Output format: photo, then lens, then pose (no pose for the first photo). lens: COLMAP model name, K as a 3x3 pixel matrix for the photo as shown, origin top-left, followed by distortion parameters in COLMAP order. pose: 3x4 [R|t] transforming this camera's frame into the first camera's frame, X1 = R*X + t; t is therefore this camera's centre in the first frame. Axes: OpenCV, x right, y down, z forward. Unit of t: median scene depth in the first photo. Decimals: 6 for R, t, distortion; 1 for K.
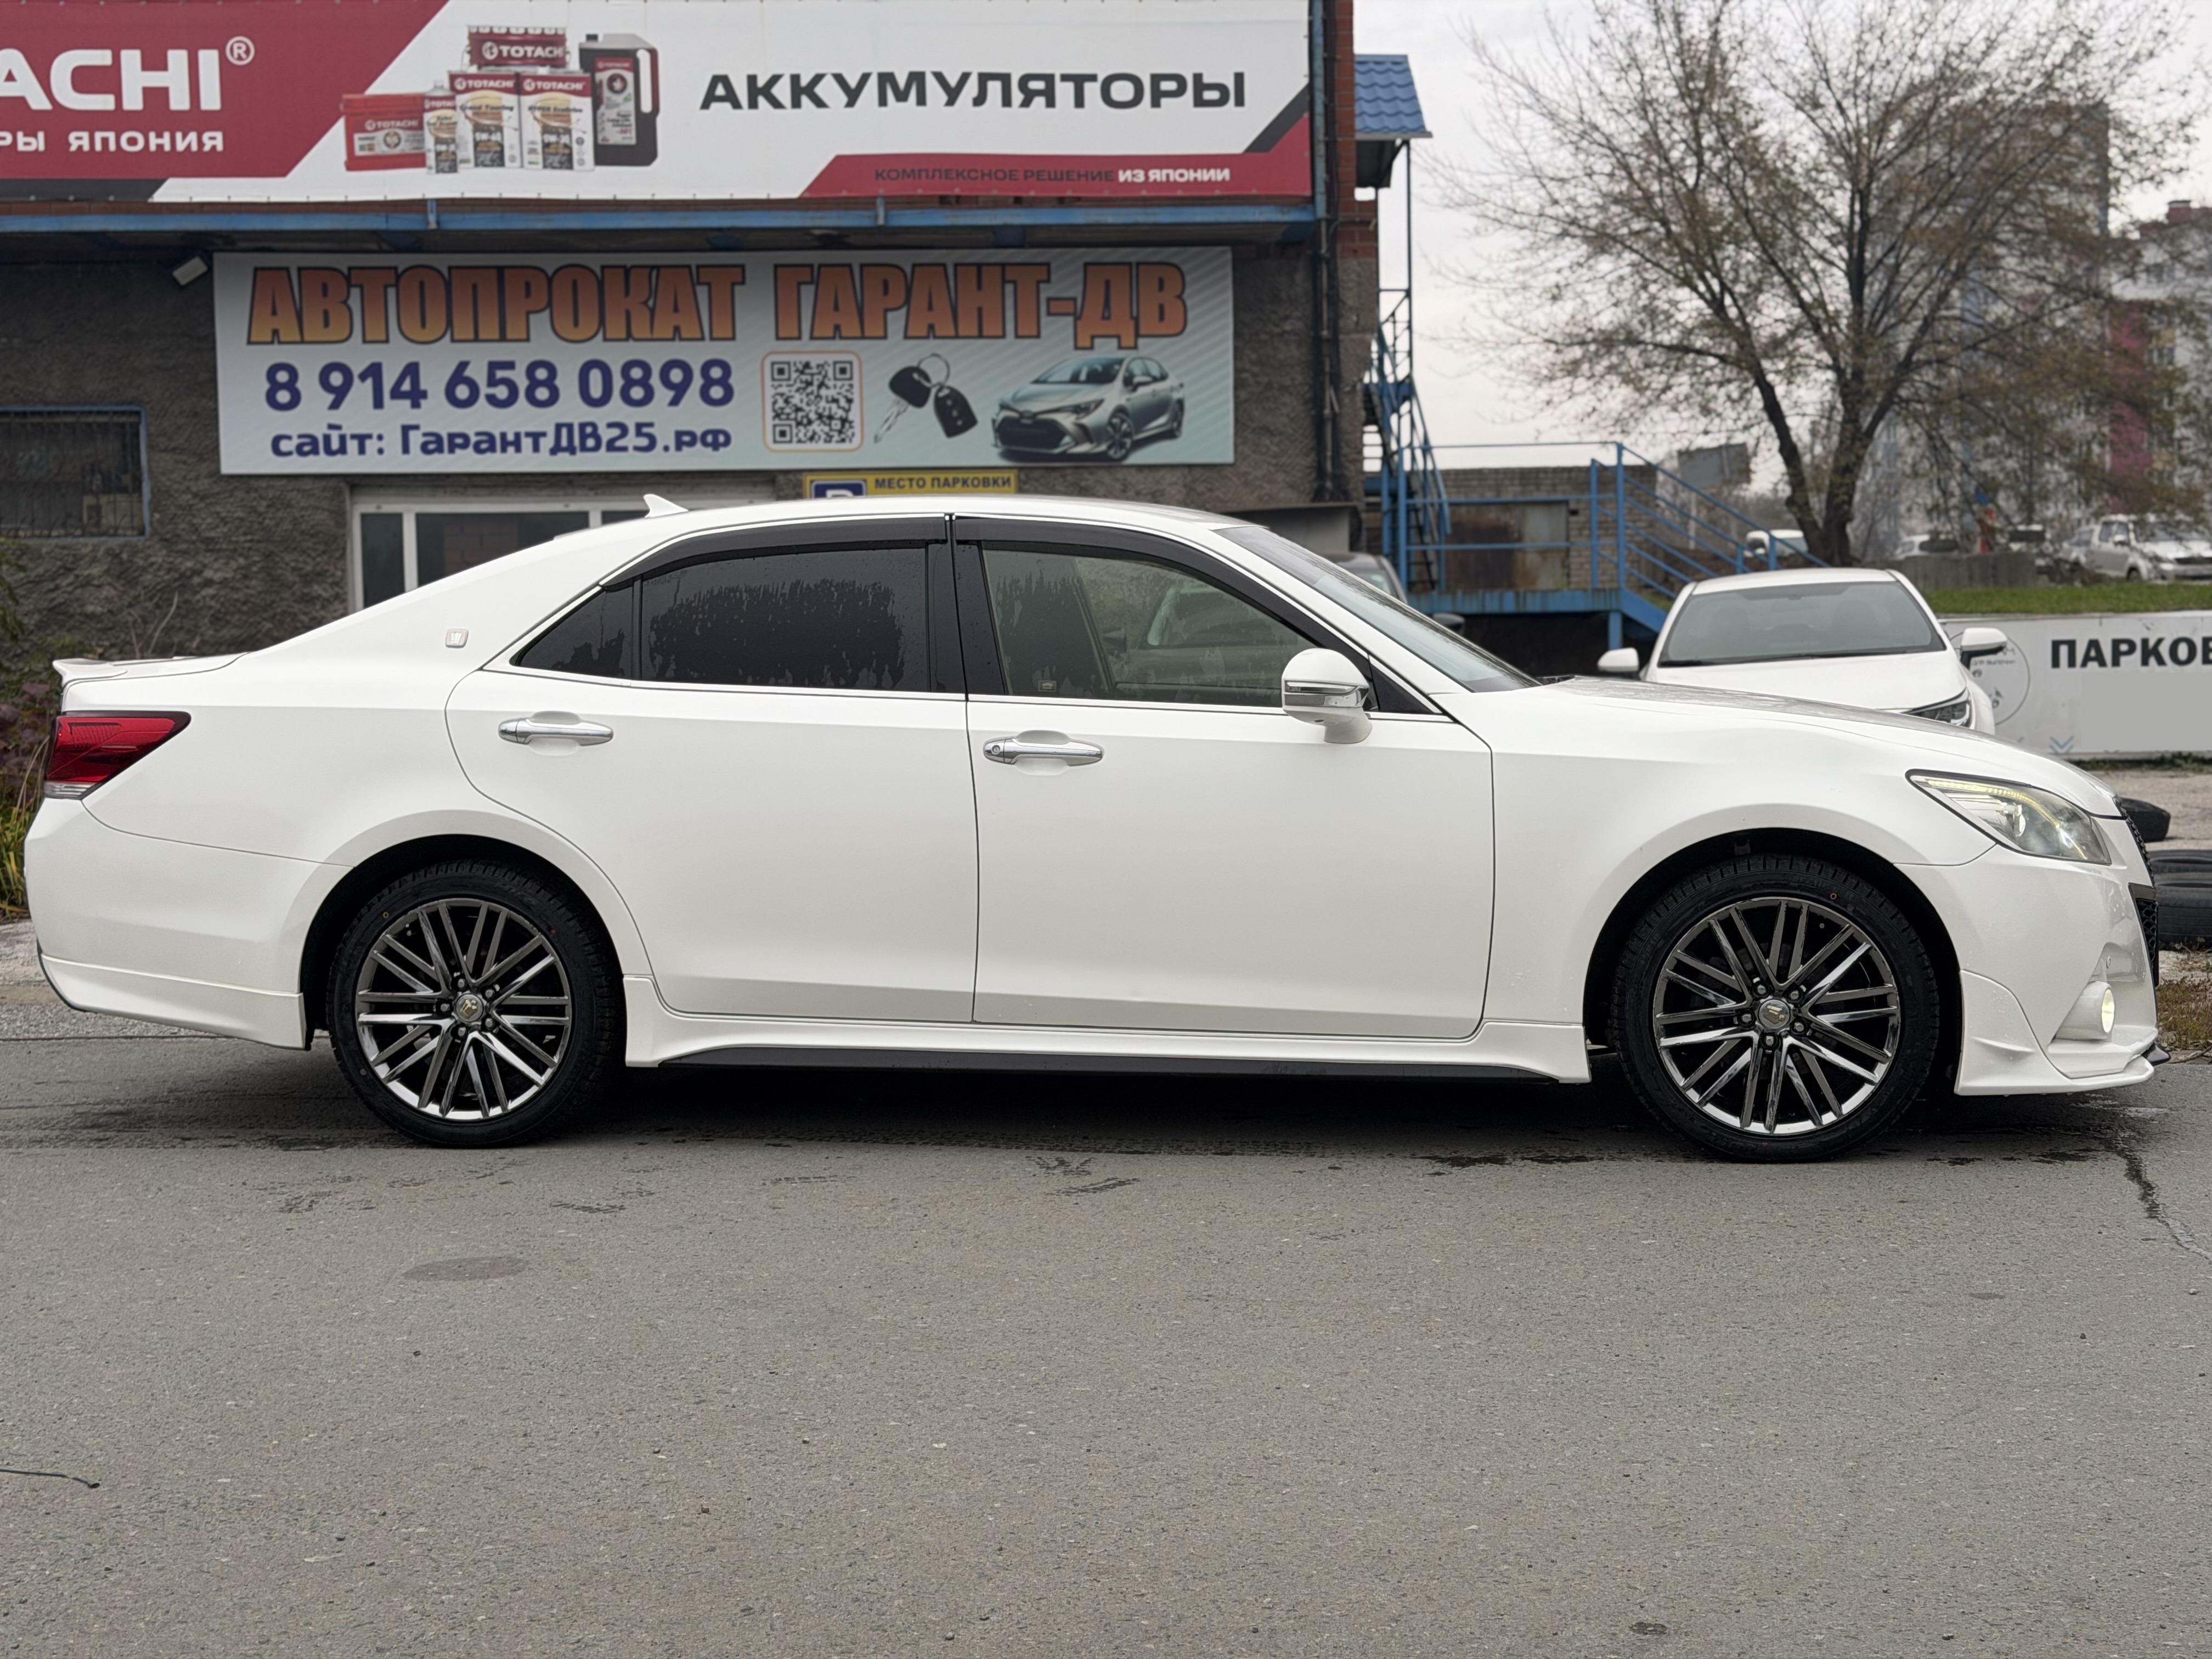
lens RADIAL K [[3097.0, 0, 1106.0], [0, 3097.0, 829.5], [0, 0, 1]] dist [0.140596, -0.012918]
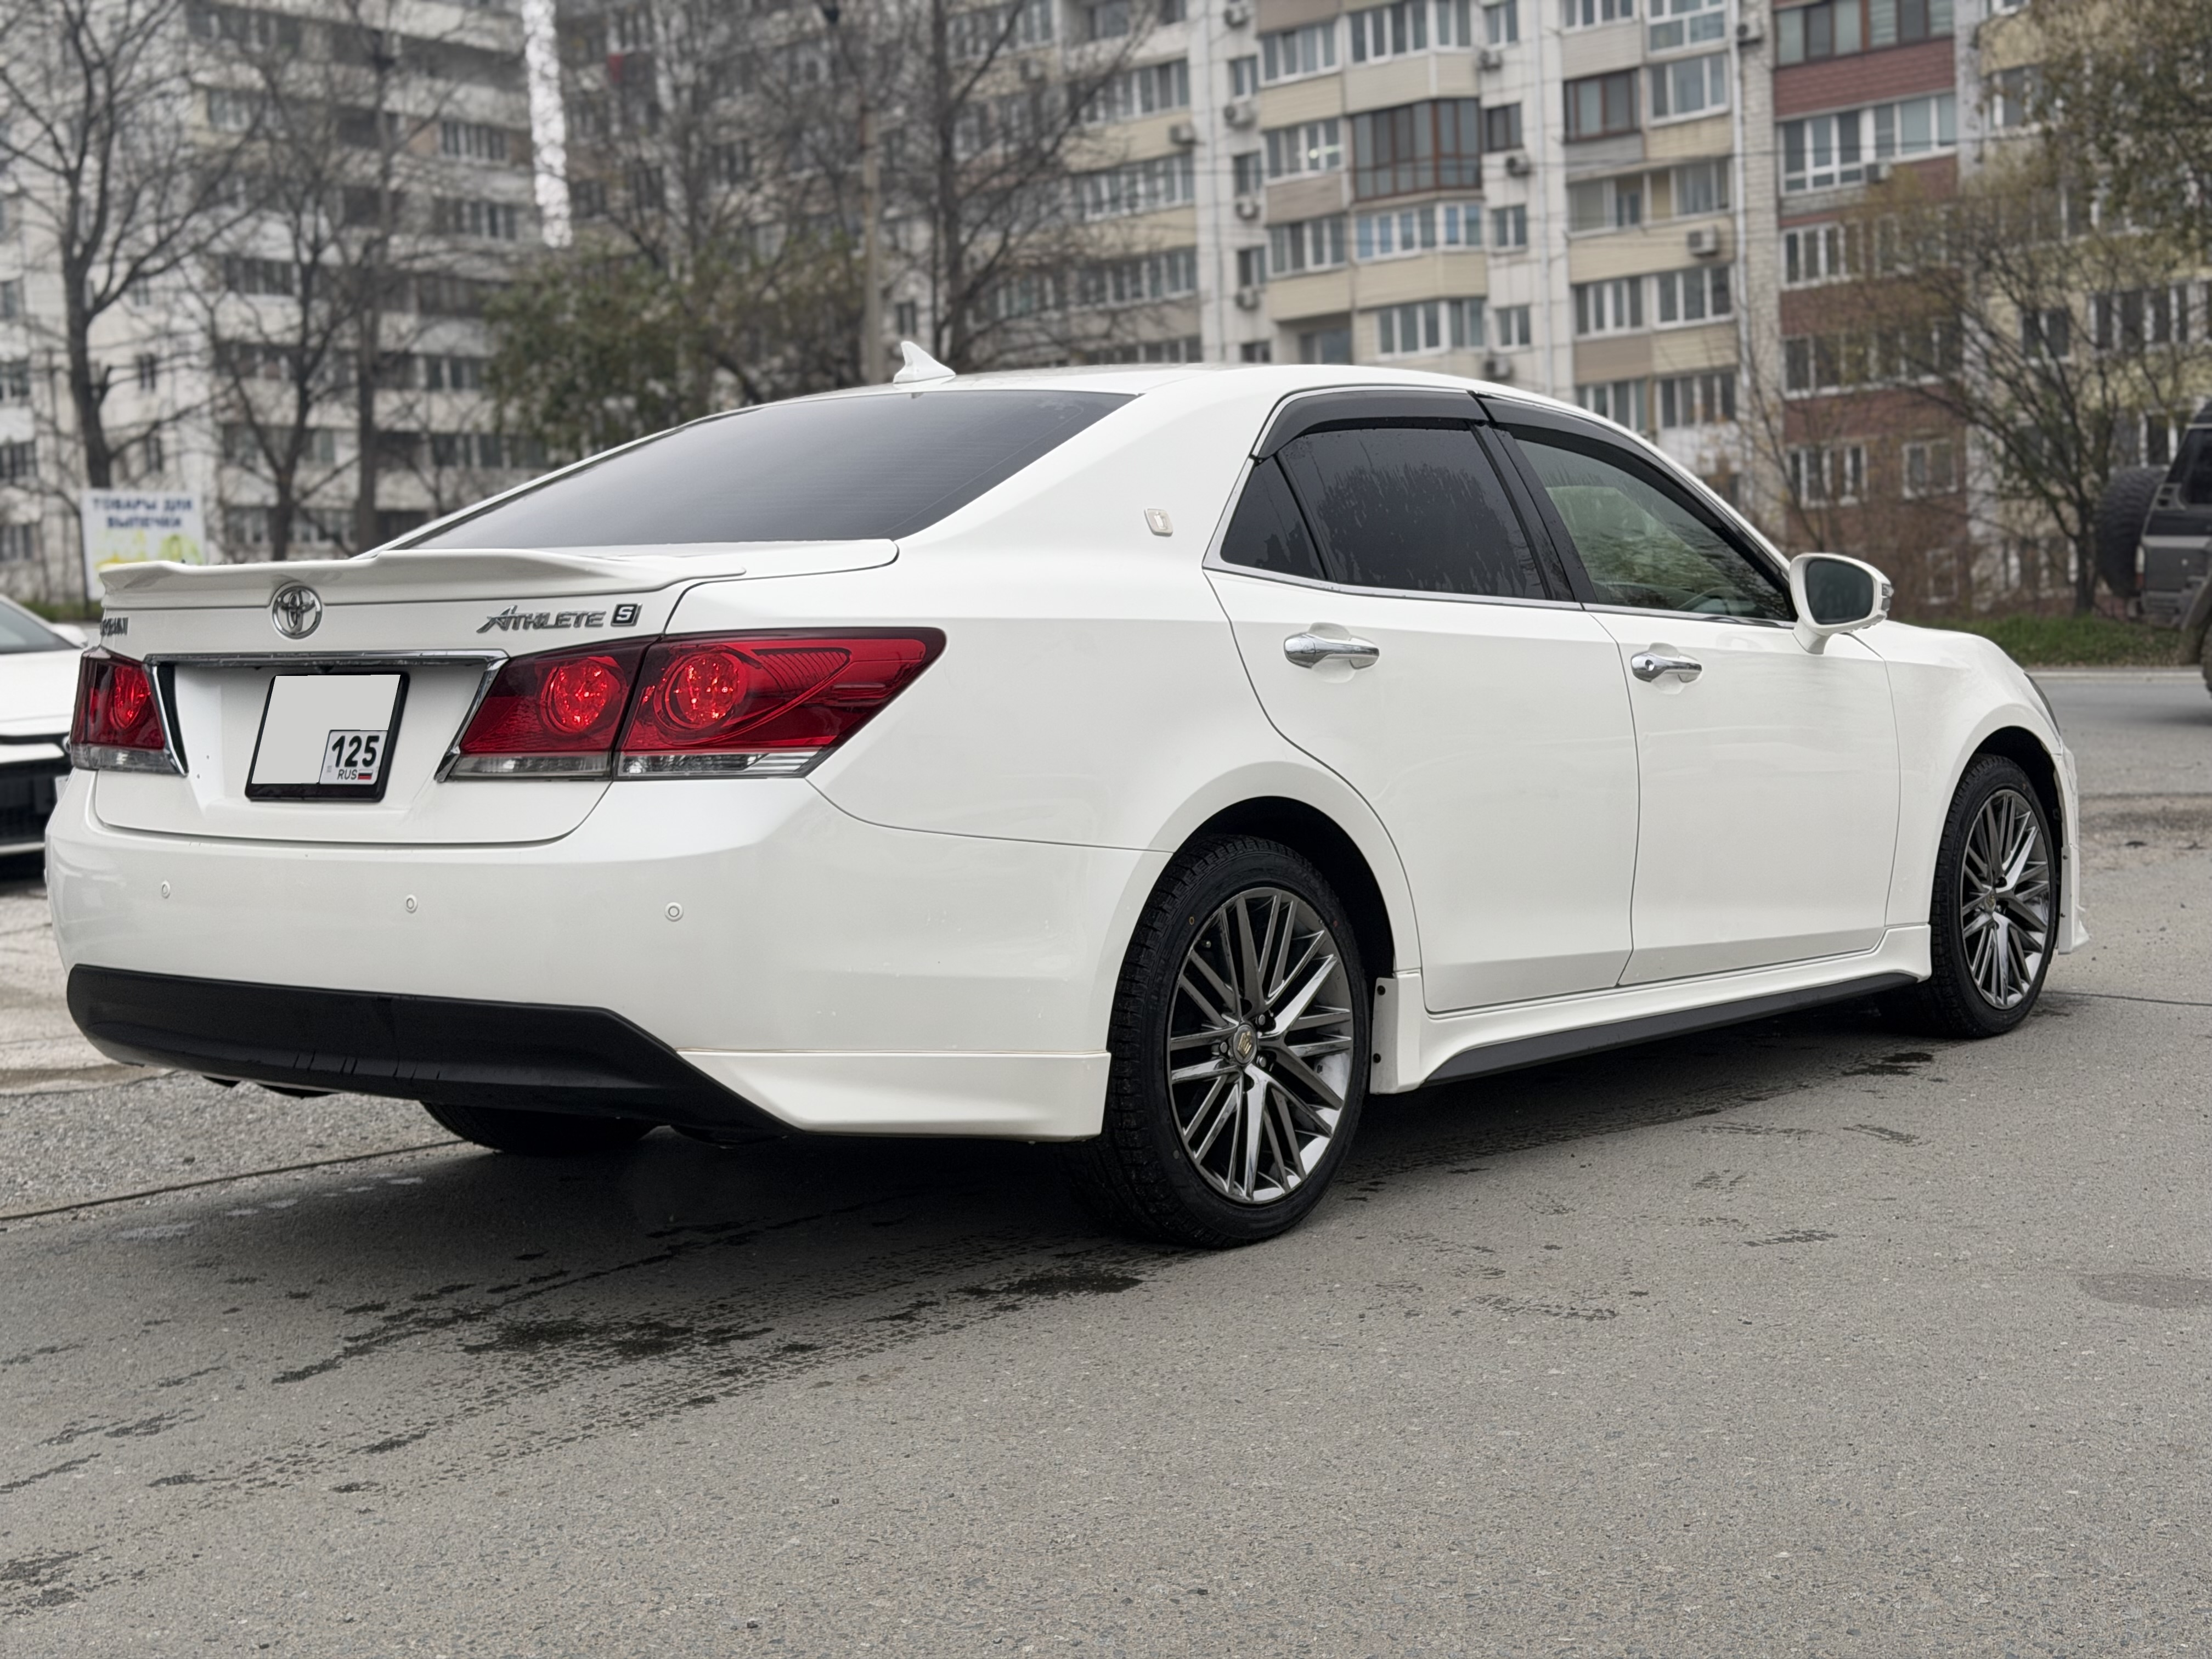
lens RADIAL K [[3097.0, 0, 1106.0], [0, 3097.0, 829.5], [0, 0, 1]] dist [0.140596, -0.012918]
pose [[0.482410, -0.048616, 0.874595, -0.844597], [0.074873, 0.997093, 0.014127, -0.003737], [-0.872740, 0.058669, 0.484648, 0.691222]]
